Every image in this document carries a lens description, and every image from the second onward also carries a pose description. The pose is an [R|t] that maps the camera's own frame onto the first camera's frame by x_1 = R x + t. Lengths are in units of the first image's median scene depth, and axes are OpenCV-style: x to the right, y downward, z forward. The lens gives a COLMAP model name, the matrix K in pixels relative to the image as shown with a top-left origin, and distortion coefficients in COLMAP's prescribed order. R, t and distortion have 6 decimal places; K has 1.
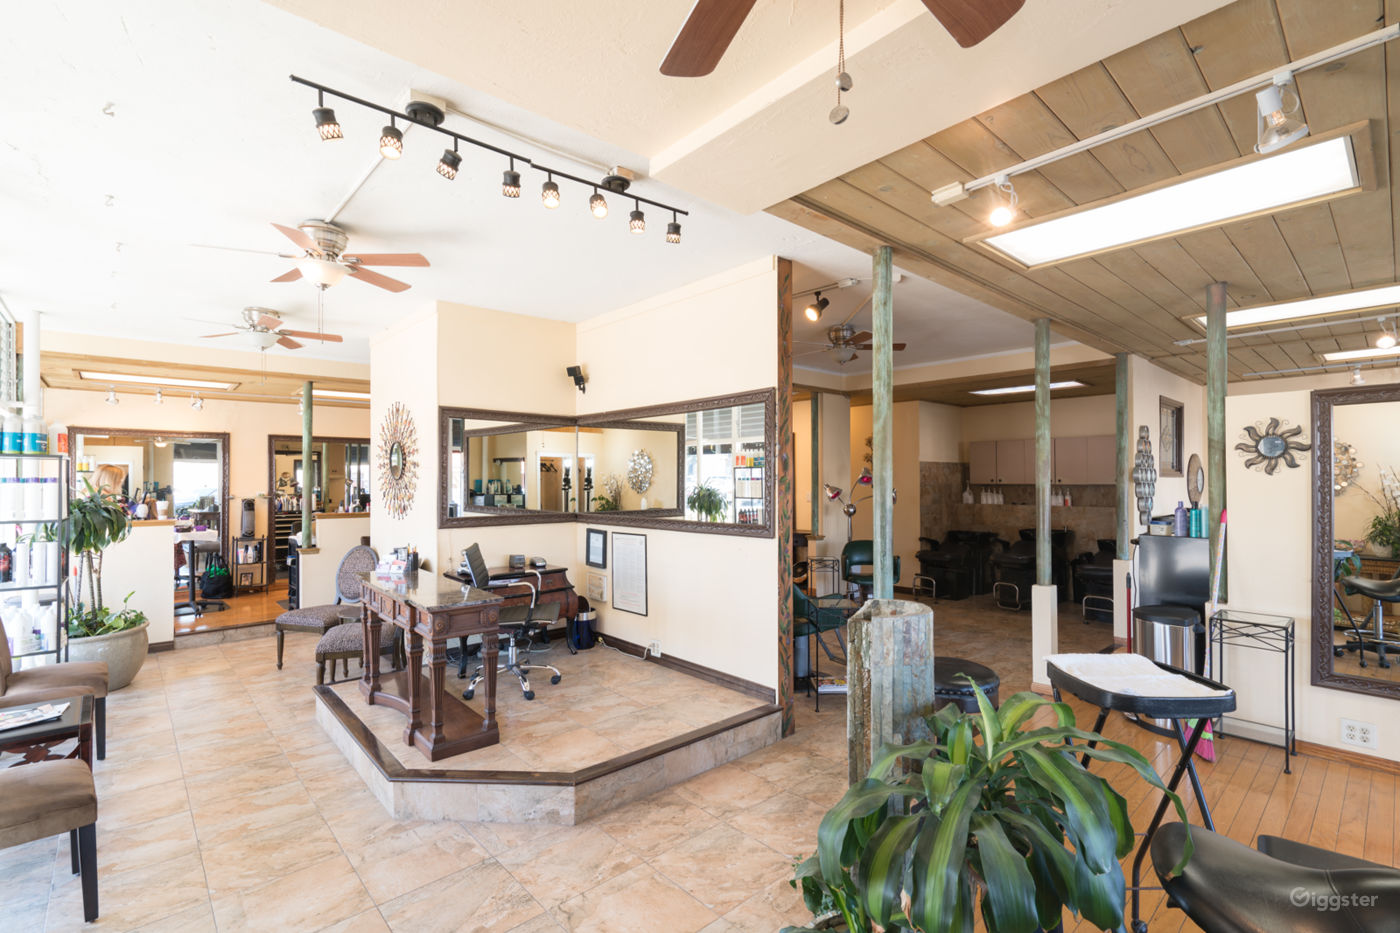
lens RADIAL K [[633.8, 0, 701.2], [0, 633.8, 475.0], [0, 0, 1]] dist [-0.005874, 0.003811]
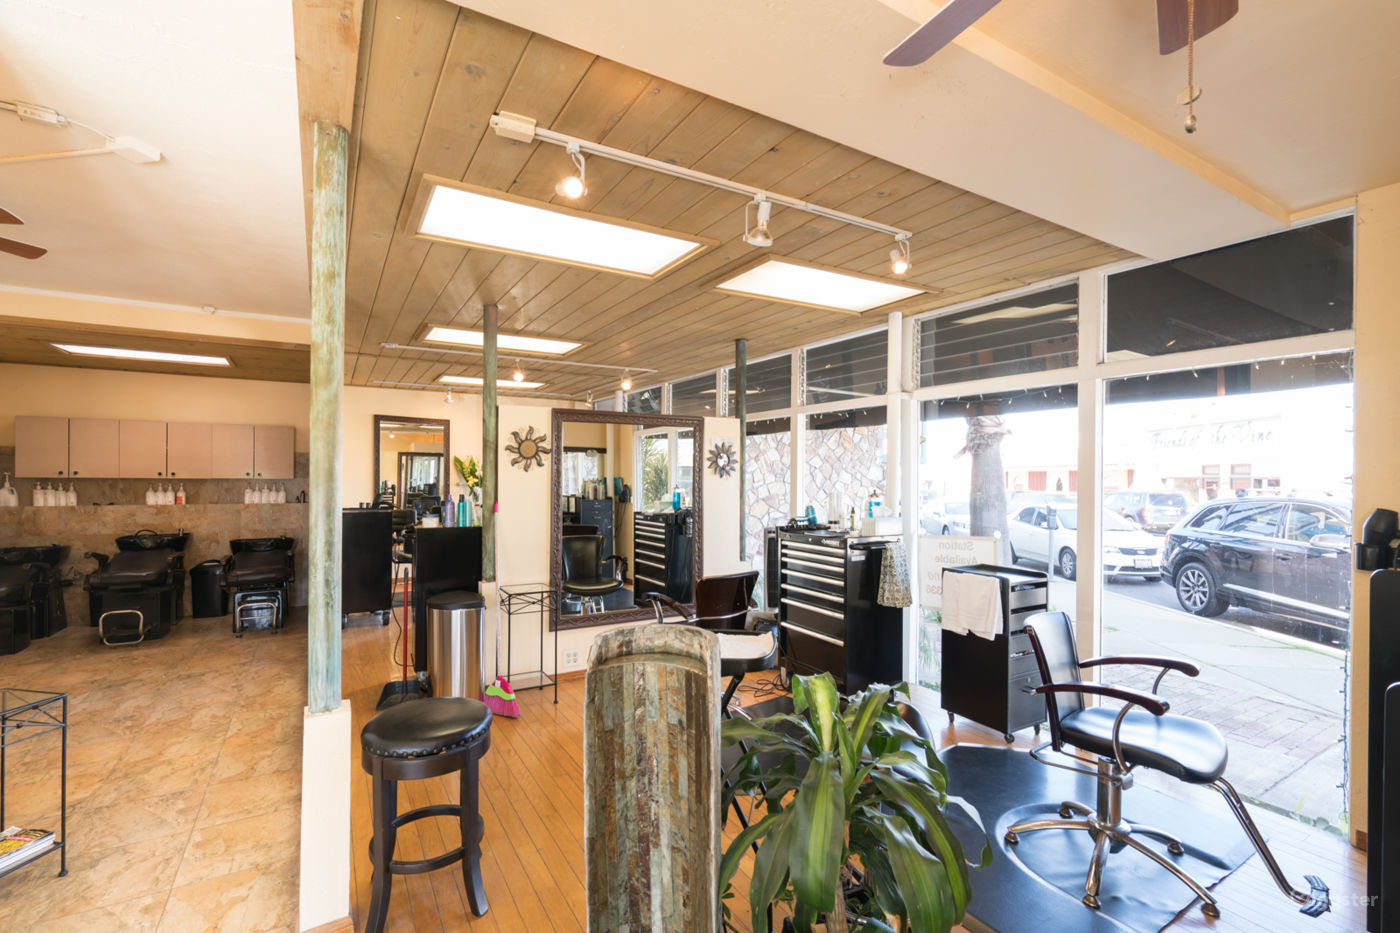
lens RADIAL K [[633.8, 0, 703.5], [0, 633.8, 475.6], [0, 0, 1]] dist [-0.005874, 0.003811]
pose [[0.191997, 0.004084, 0.981387, -0.179139], [-0.015925, 0.999873, -0.001046, 0.002415], [-0.981266, -0.015428, 0.192038, 0.292584]]
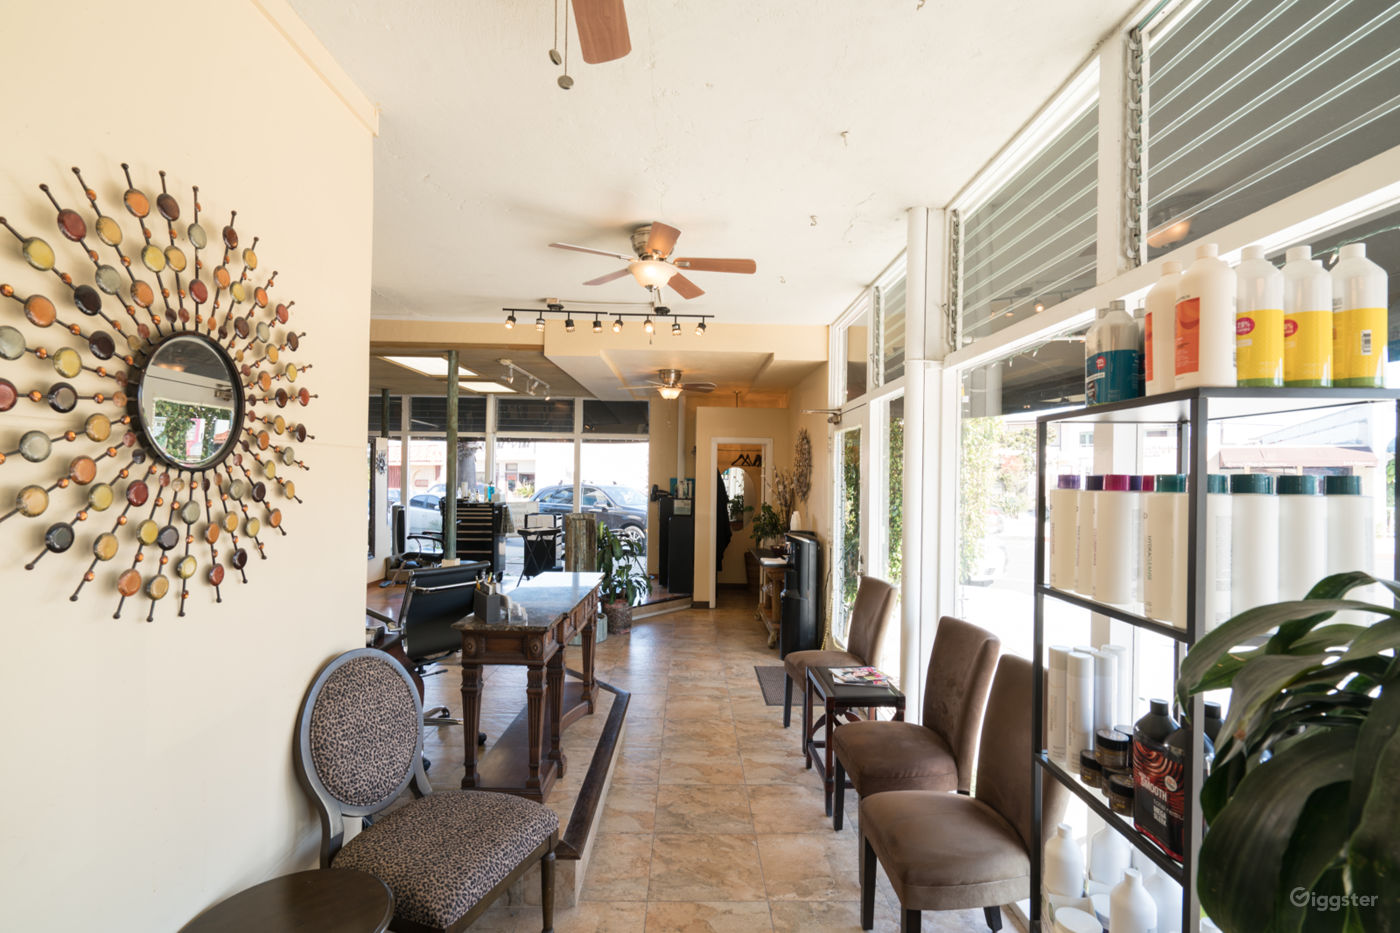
lens RADIAL K [[633.8, 0, 698.2], [0, 633.8, 472.3], [0, 0, 1]] dist [-0.005874, 0.003811]
pose [[-0.749984, -0.000762, 0.661455, -0.946397], [-0.011286, 0.999869, -0.011645, 0.008197], [-0.661360, -0.016199, -0.749894, 1.213332]]
